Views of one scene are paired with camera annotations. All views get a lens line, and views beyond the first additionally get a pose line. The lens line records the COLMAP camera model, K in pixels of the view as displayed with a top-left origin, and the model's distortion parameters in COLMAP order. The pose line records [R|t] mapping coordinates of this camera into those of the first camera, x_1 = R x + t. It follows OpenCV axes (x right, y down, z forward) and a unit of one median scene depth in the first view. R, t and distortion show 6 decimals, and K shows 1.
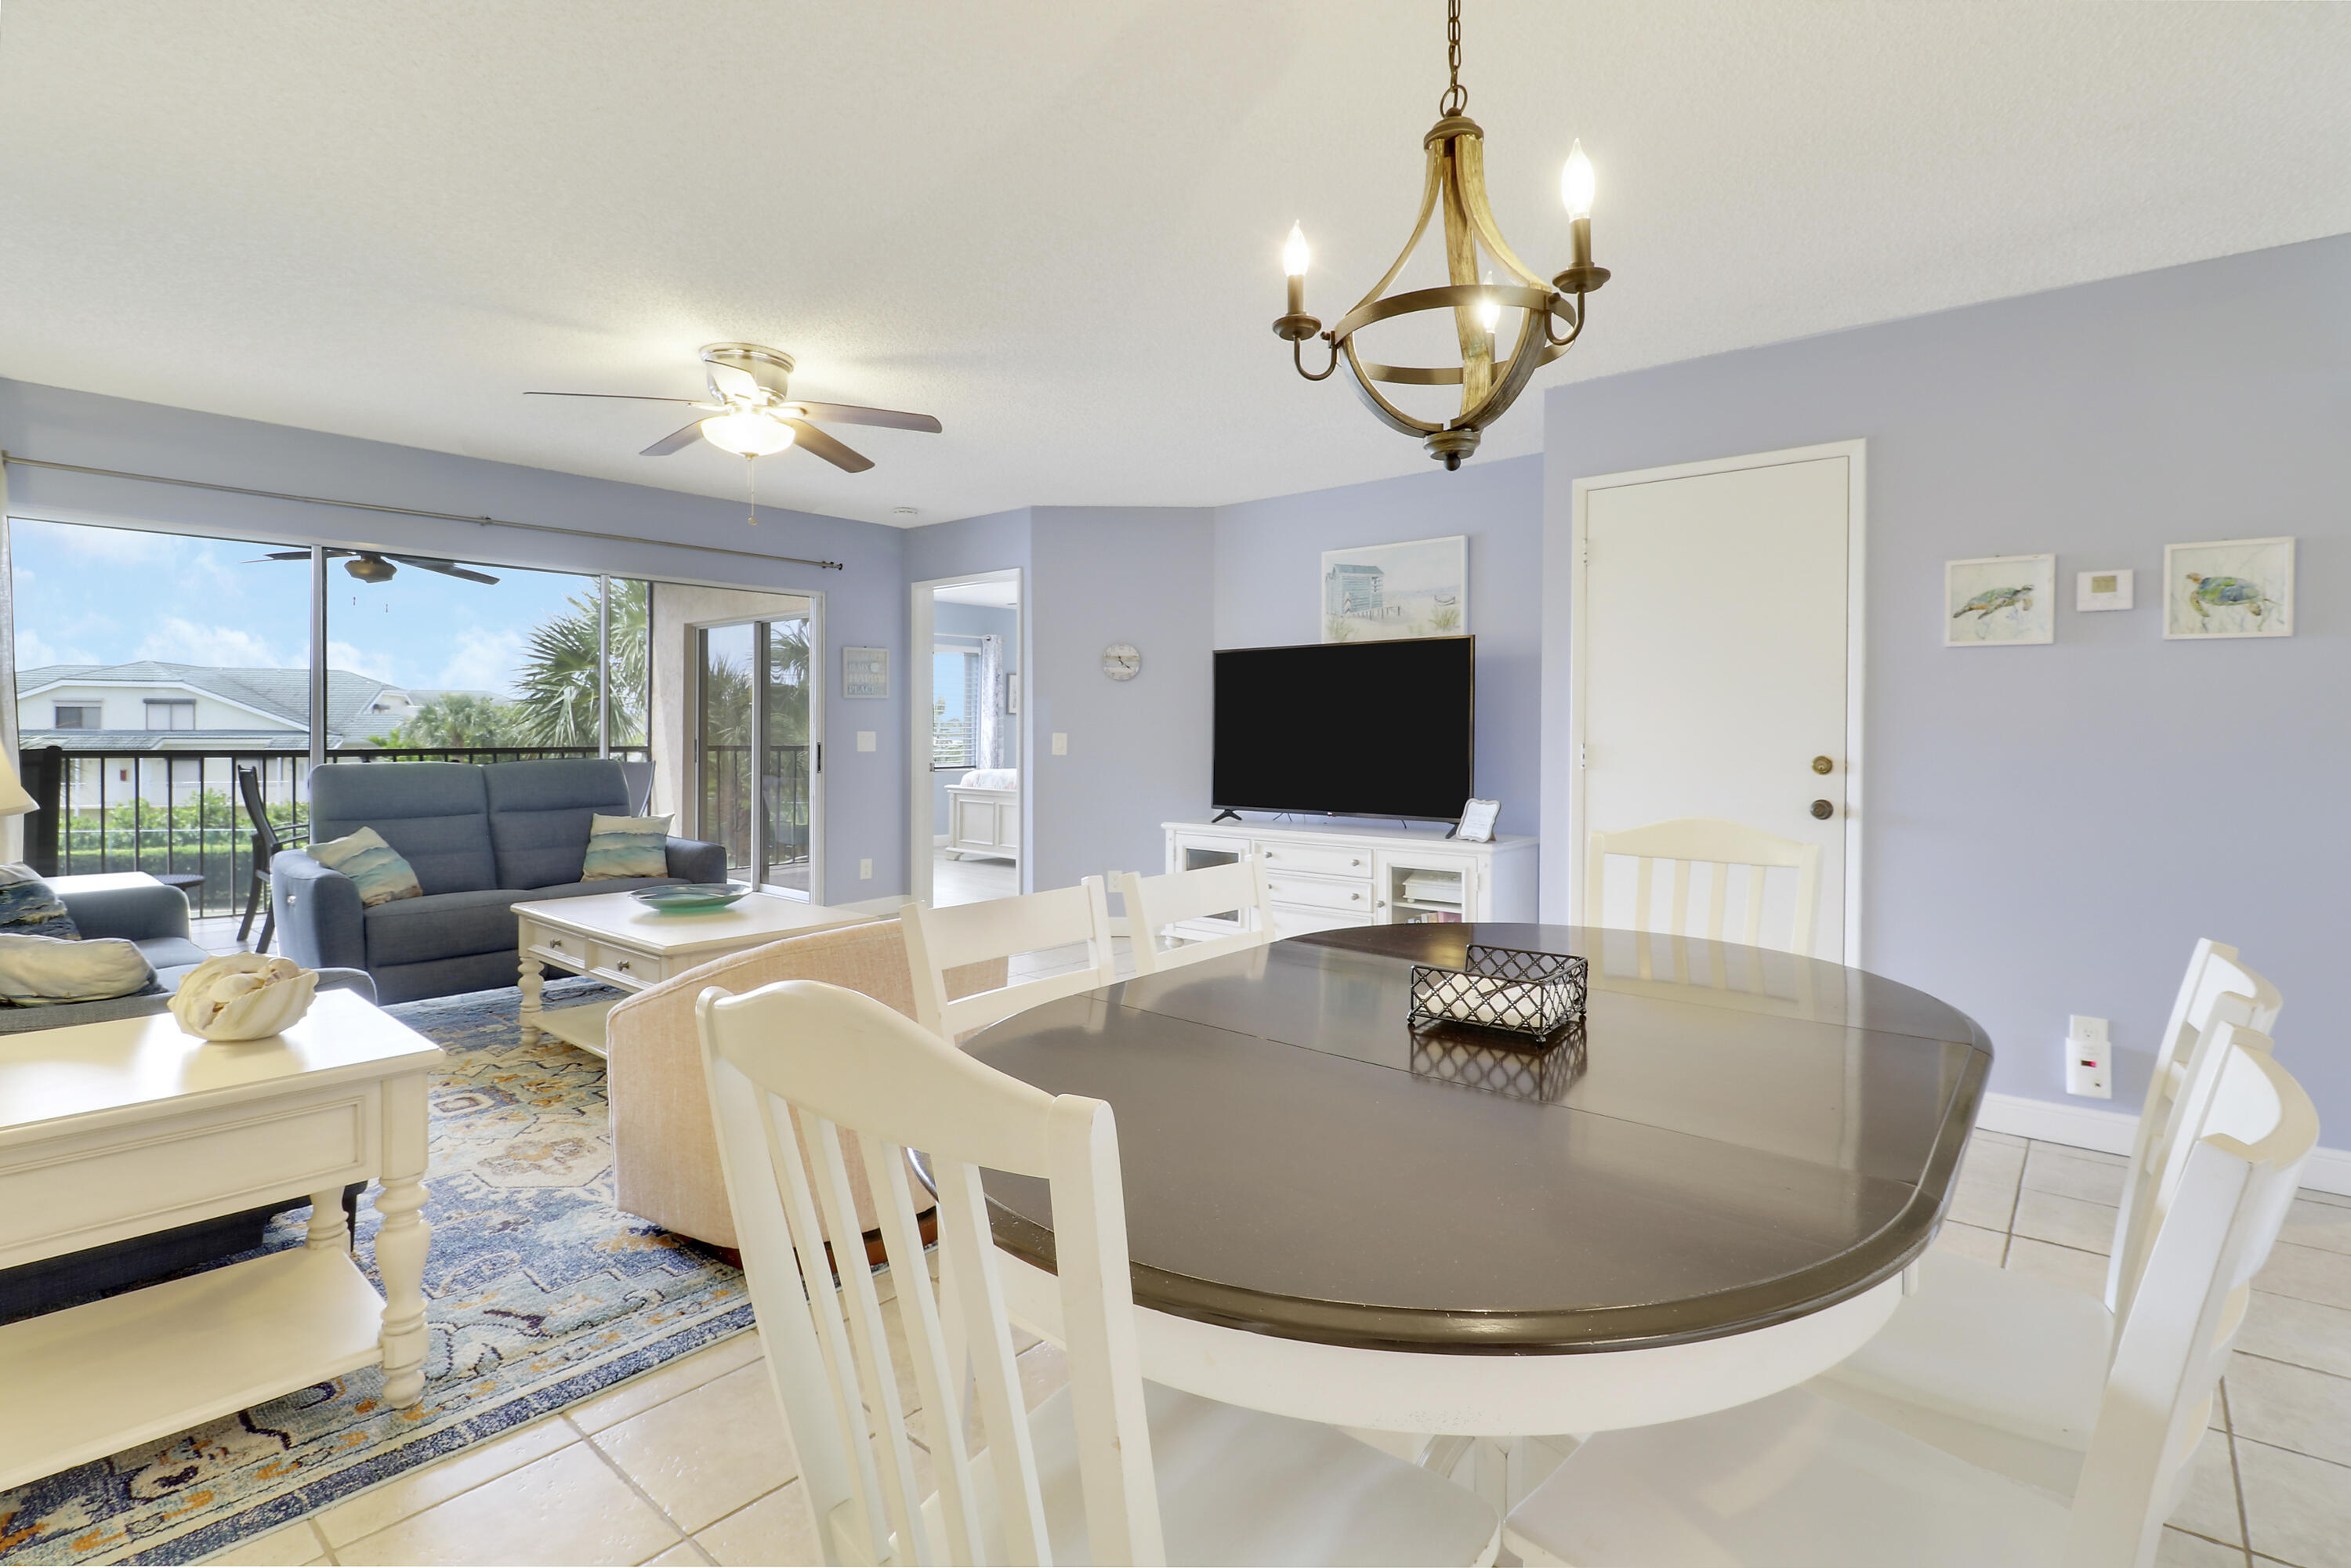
lens RADIAL K [[1073.9, 0, 1212.4], [0, 1073.9, 742.2], [0, 0, 1]] dist [0.000970, -0.011723]
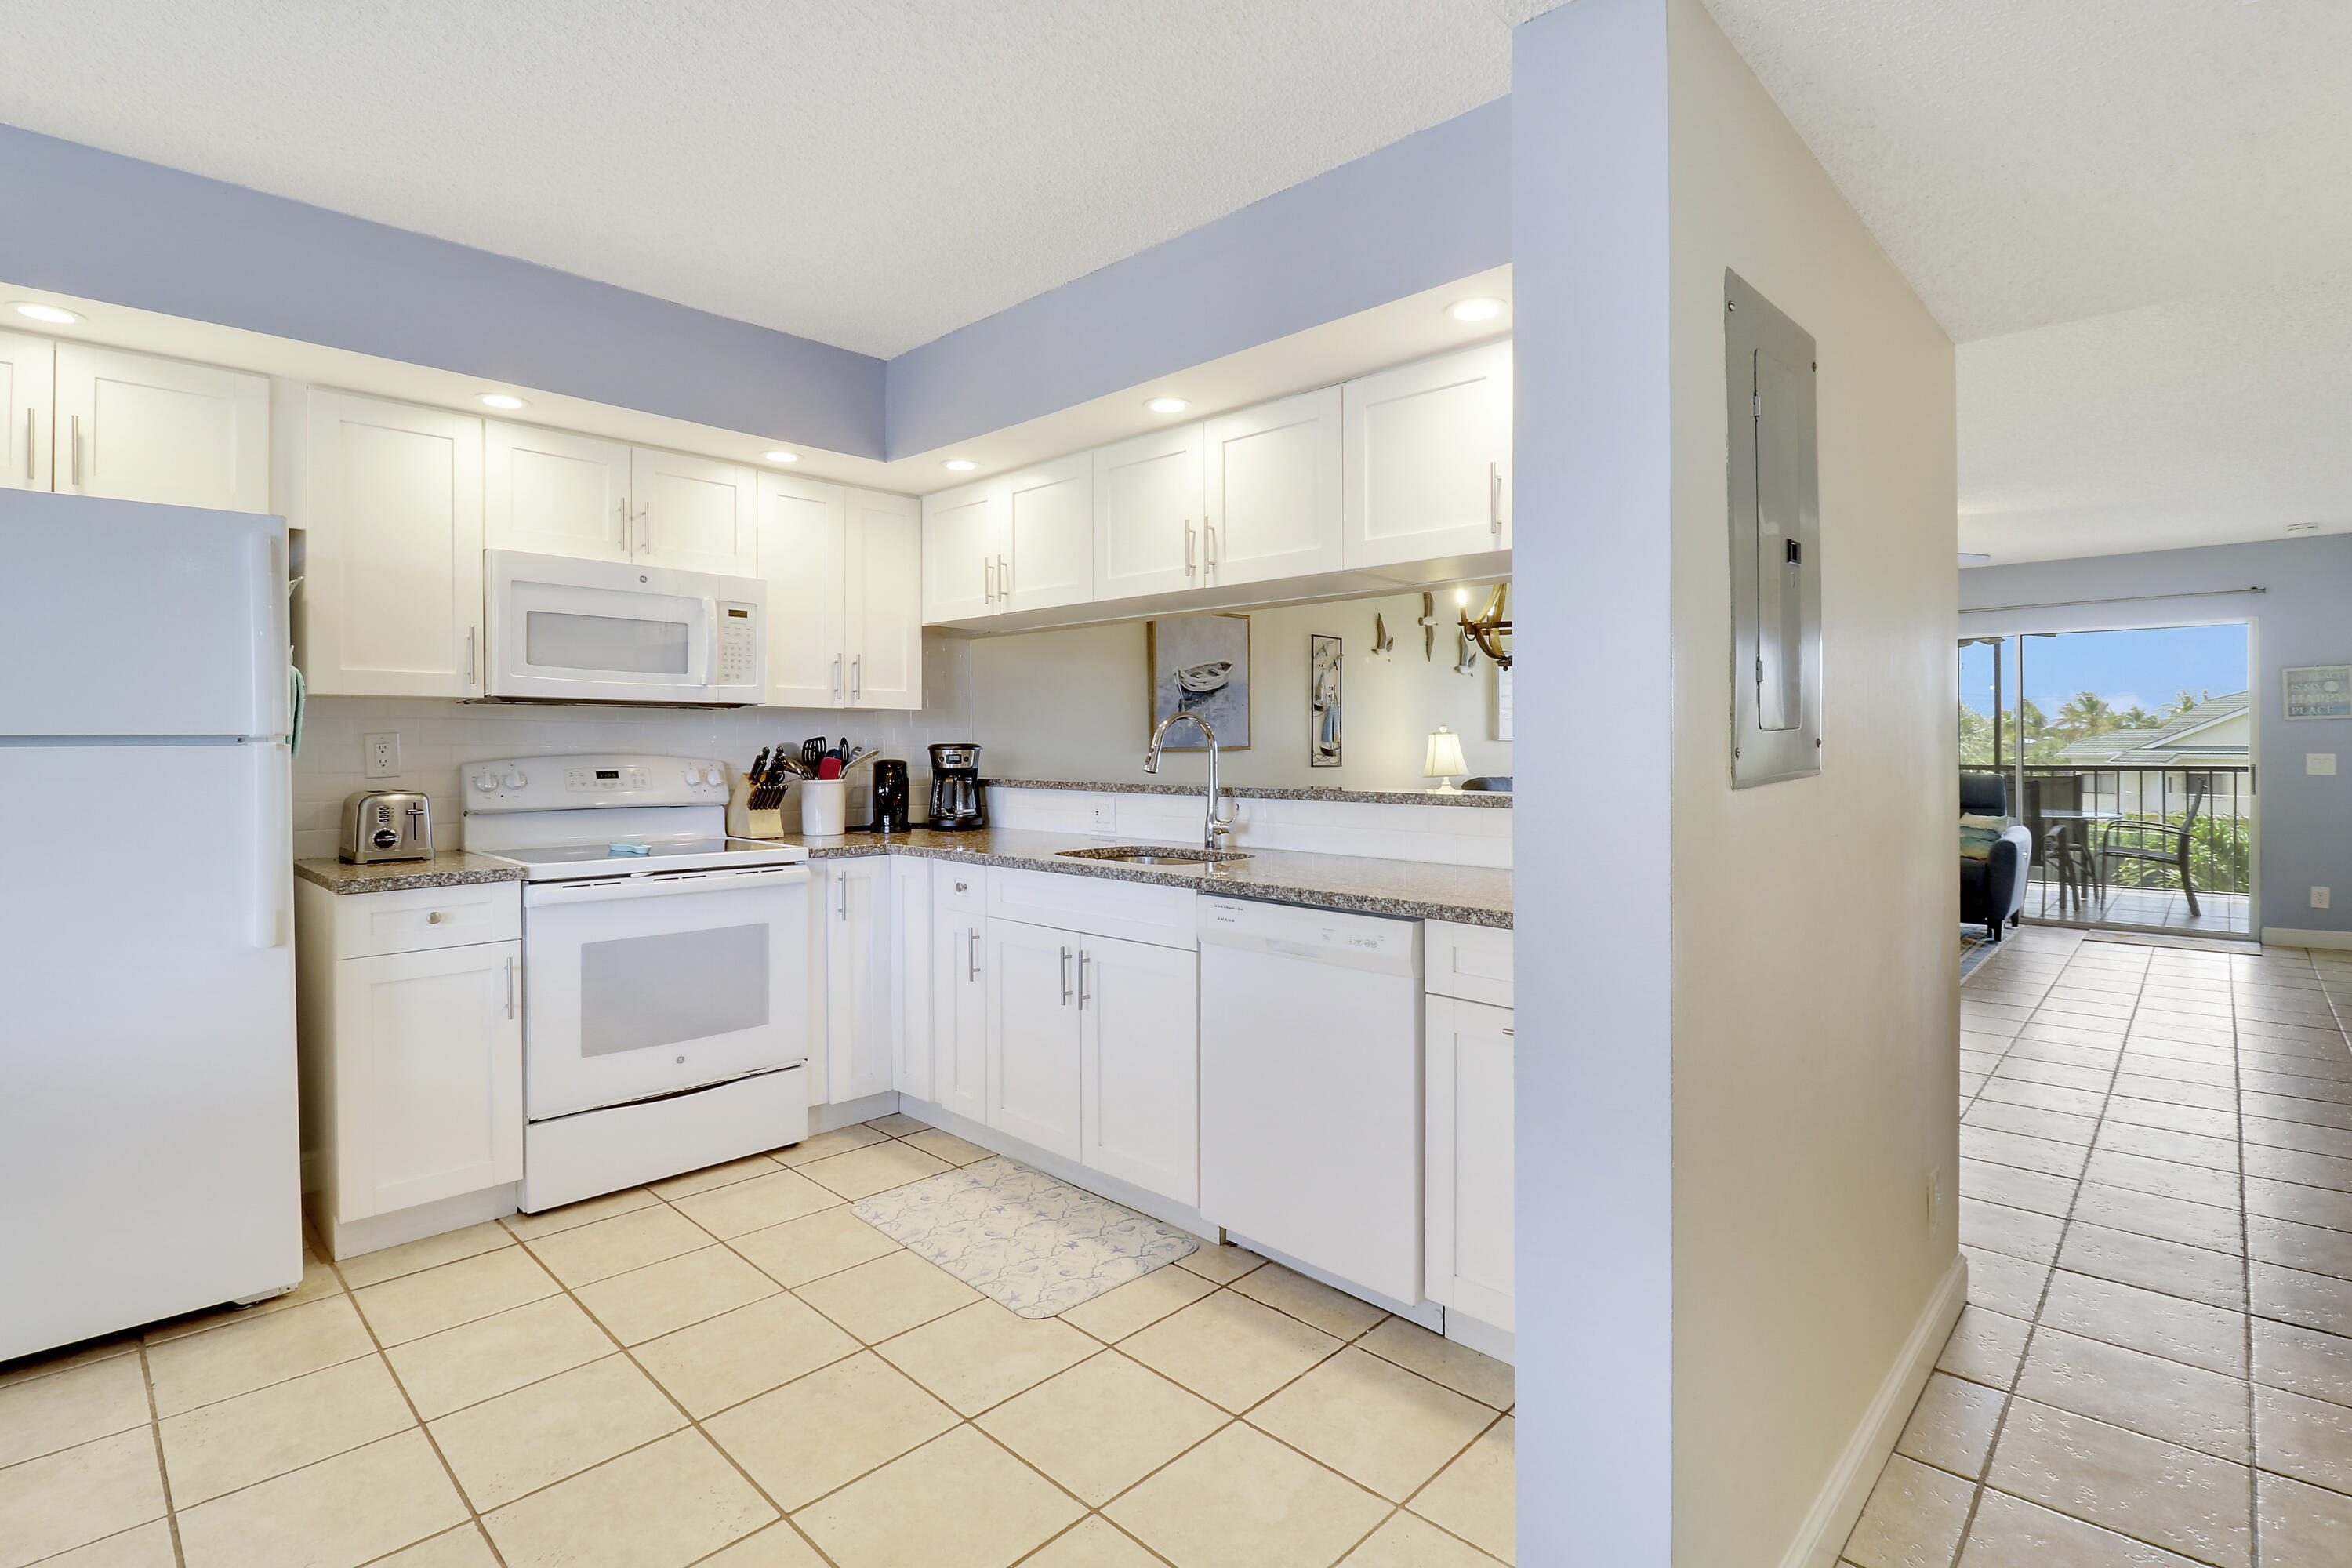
lens RADIAL K [[1107.2, 0, 1190.6], [0, 1107.2, 743.9], [0, 0, 1]] dist [0.004744, -0.014400]
pose [[-0.079663, -0.006446, -0.996801, 0.951420], [-0.006078, 0.999964, -0.005981, -0.008331], [0.996803, 0.005582, -0.079699, 0.102765]]
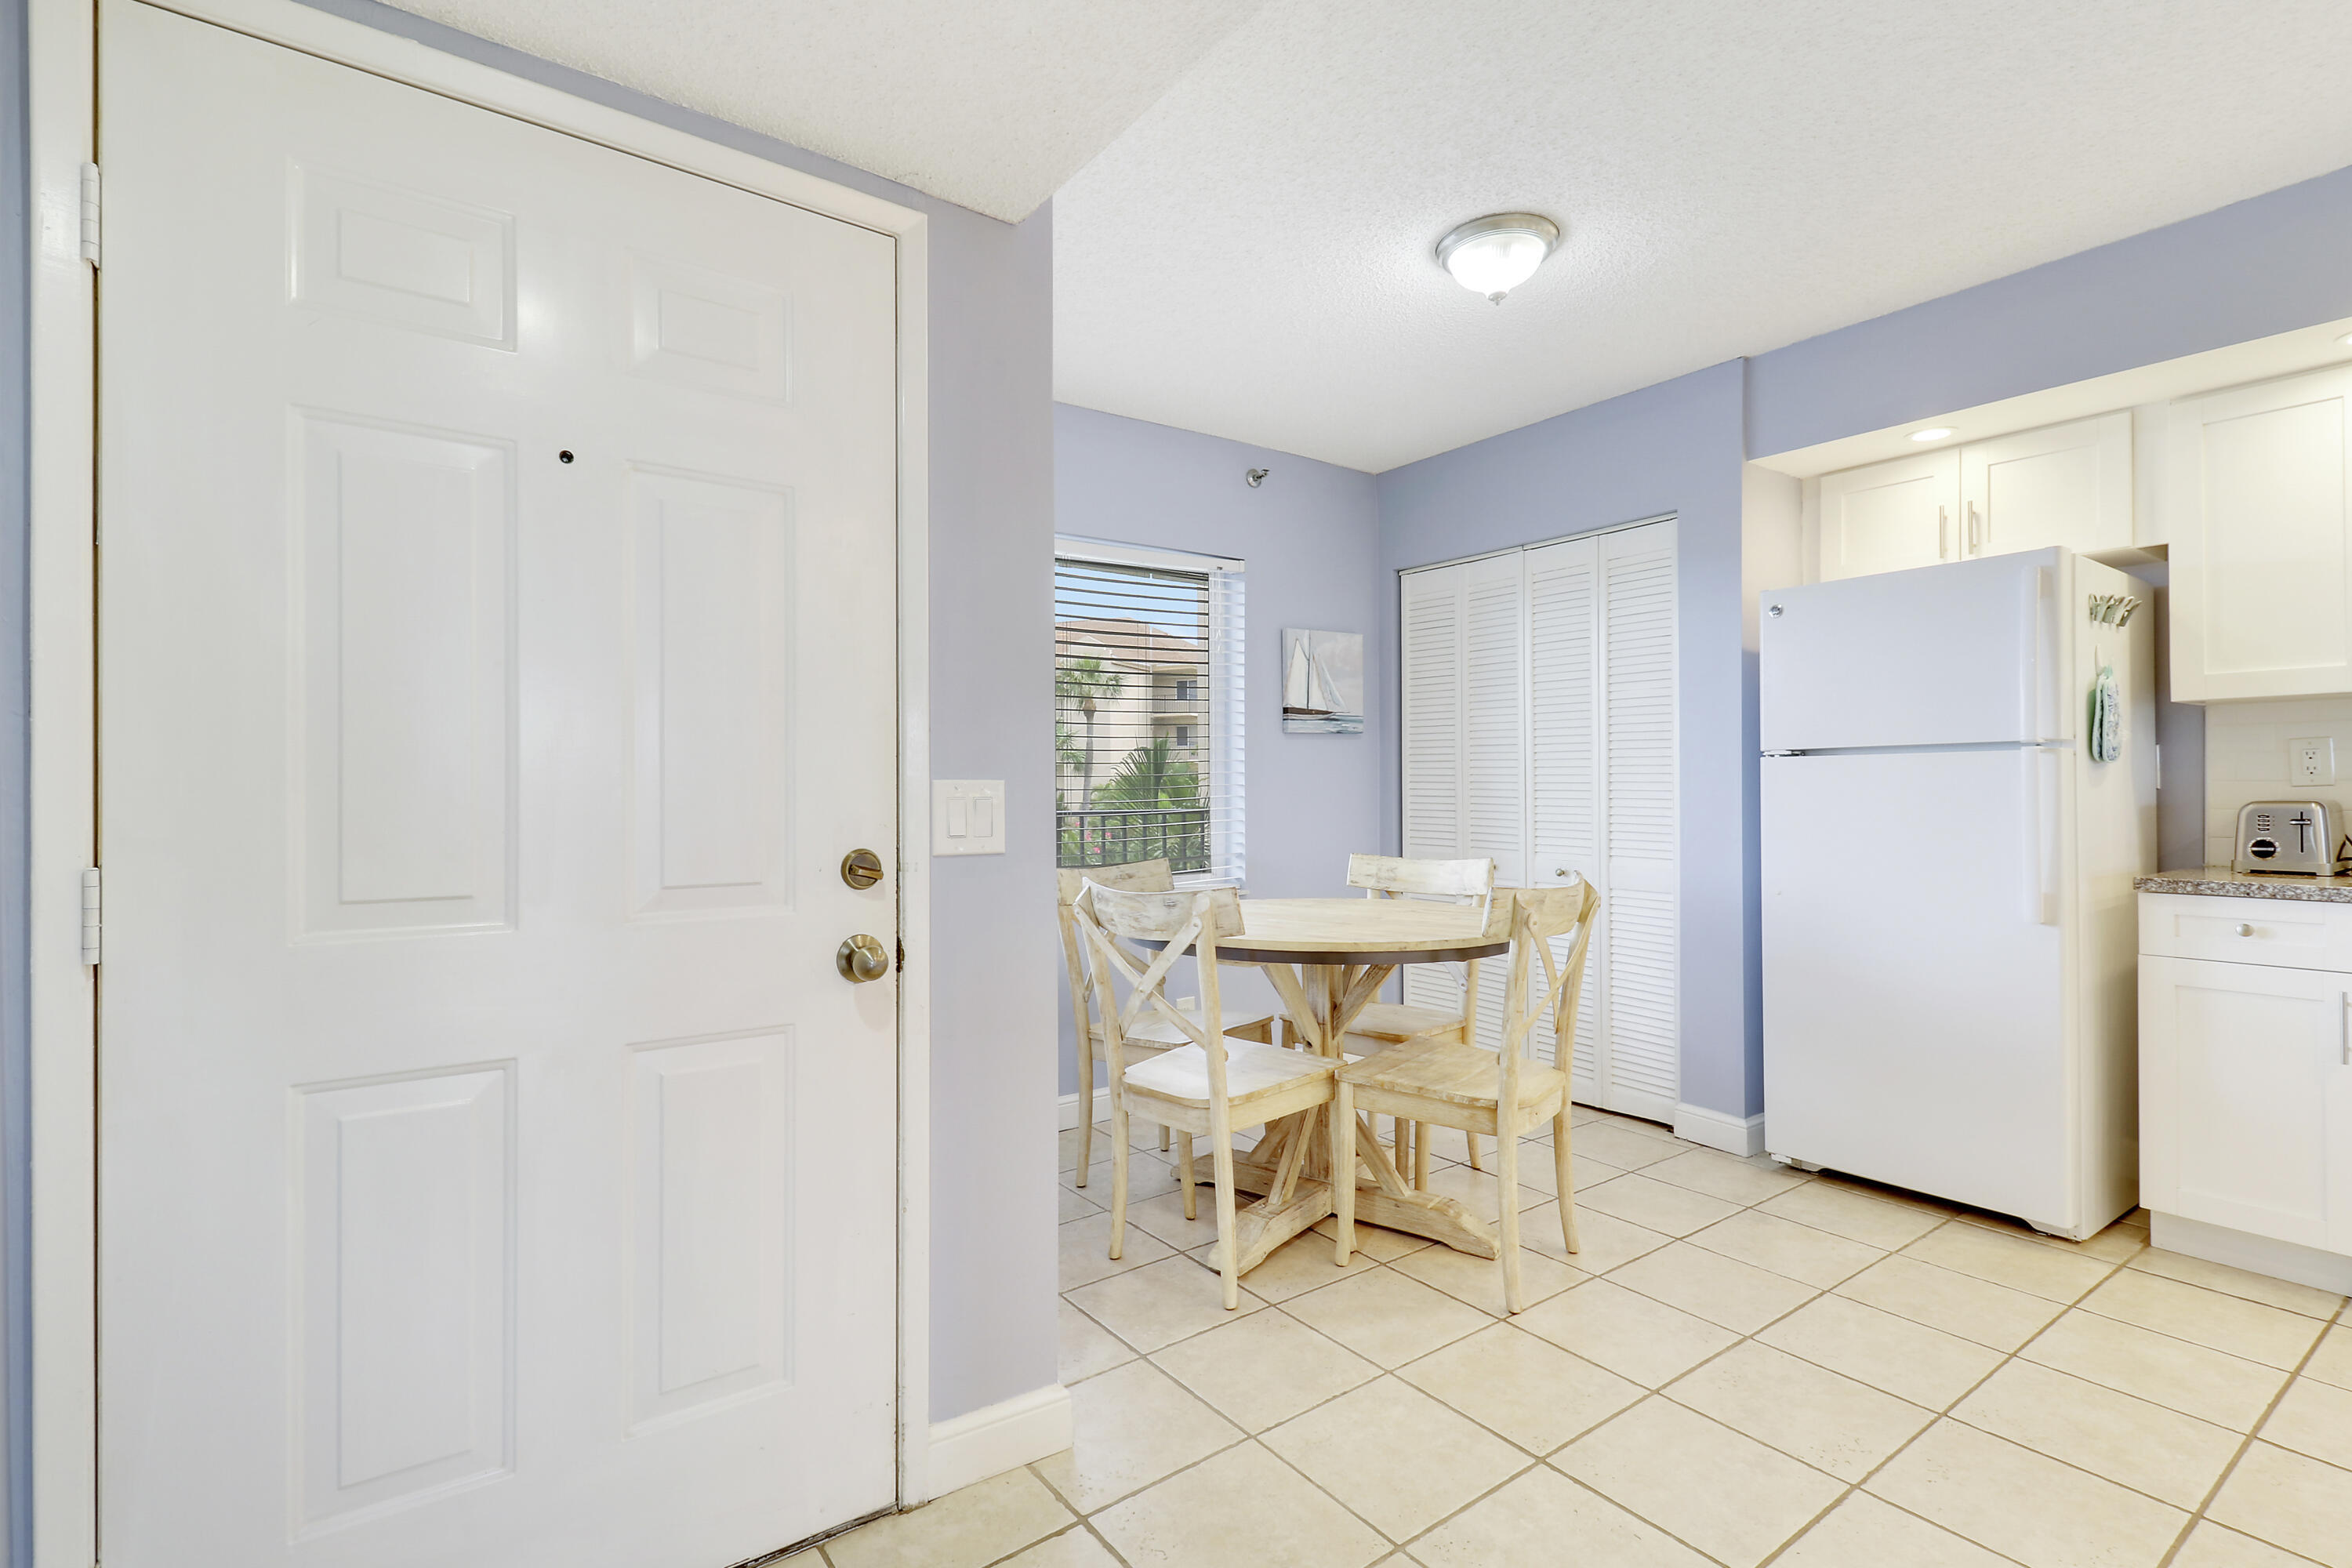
lens RADIAL K [[1087.6, 0, 1176.0], [0, 1087.6, 784.0], [0, 0, 1]] dist [0.002217, 0.000130]
pose [[-0.965501, -0.001414, 0.260396, 0.790213], [-0.000107, 0.999987, 0.005035, 0.005852], [-0.260400, 0.004833, -0.965489, 0.297303]]
